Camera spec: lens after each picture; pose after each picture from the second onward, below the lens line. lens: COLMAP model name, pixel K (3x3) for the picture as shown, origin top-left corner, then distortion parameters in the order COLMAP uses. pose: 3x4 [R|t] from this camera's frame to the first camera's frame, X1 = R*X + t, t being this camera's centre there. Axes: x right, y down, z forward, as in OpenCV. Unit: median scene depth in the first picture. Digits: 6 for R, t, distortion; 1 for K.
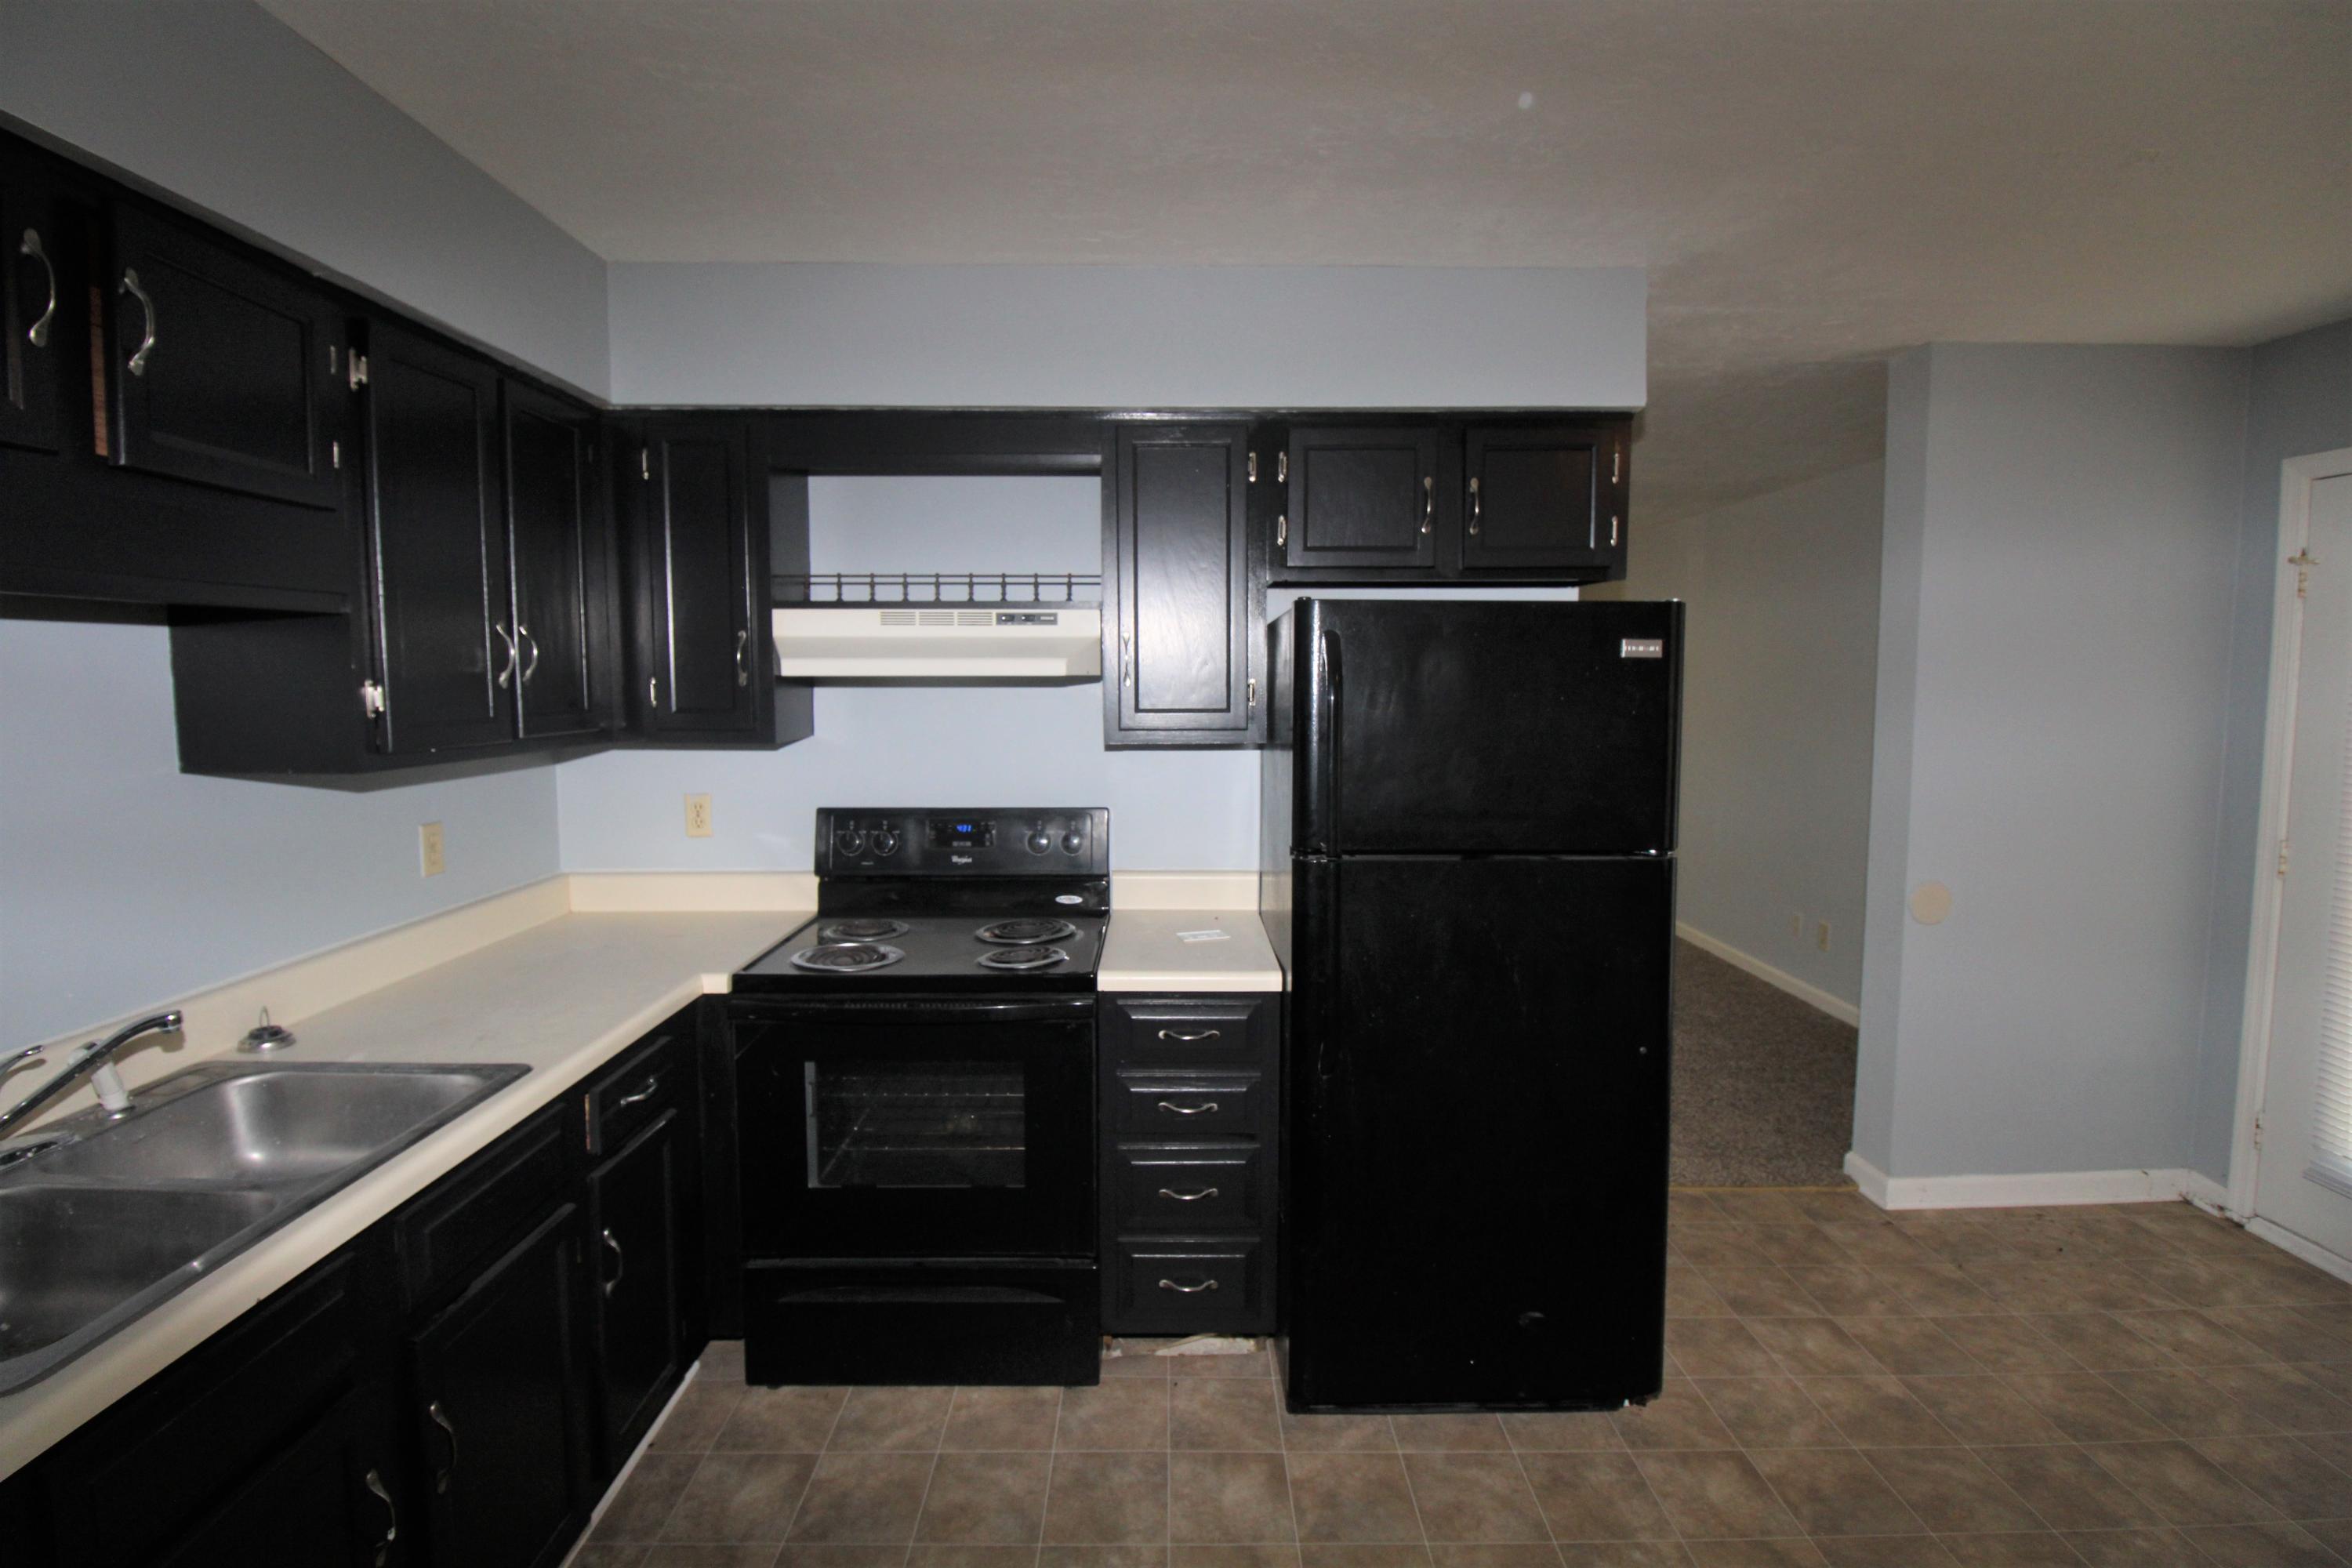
lens RADIAL K [[1069.7, 0, 1165.9], [0, 1069.7, 751.6], [0, 0, 1]] dist [-0.000944, -0.014444]
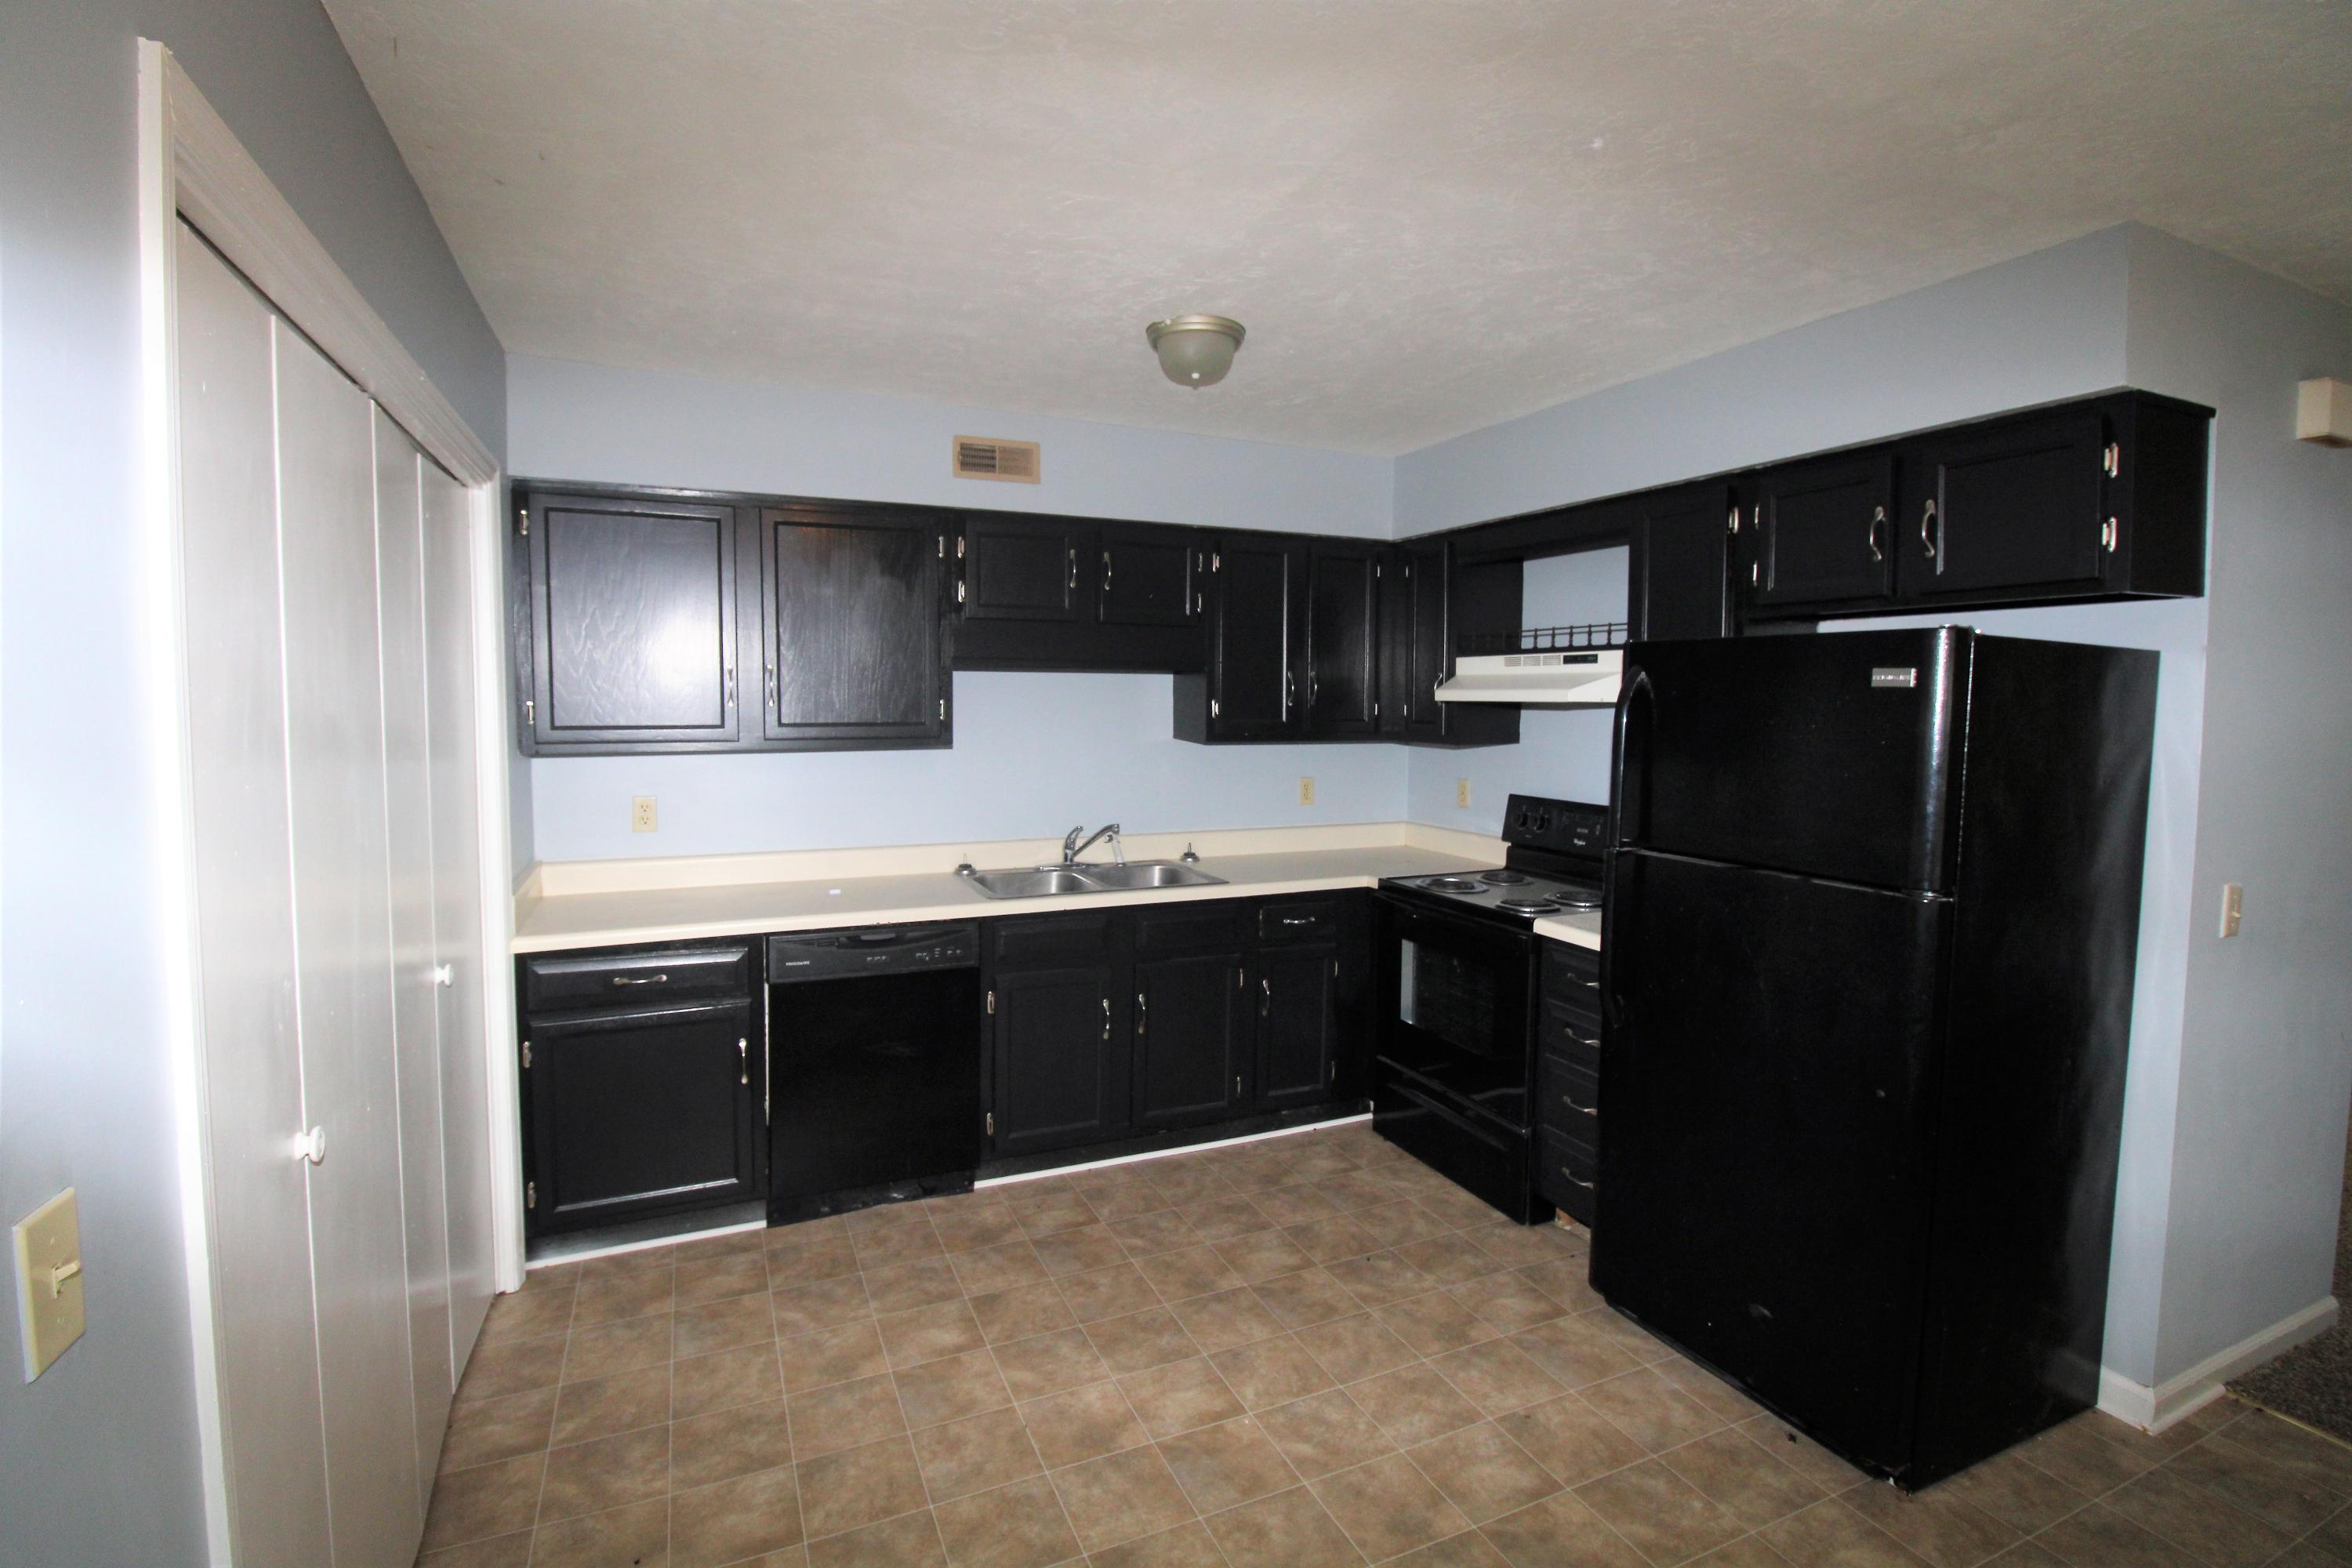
lens RADIAL K [[1069.7, 0, 1165.9], [0, 1069.7, 751.6], [0, 0, 1]] dist [-0.000944, -0.014444]
pose [[0.405469, 0.049963, -0.912743, 0.876287], [-0.074884, 0.996965, 0.021307, 0.000024], [0.911037, 0.059710, 0.407979, 0.001024]]
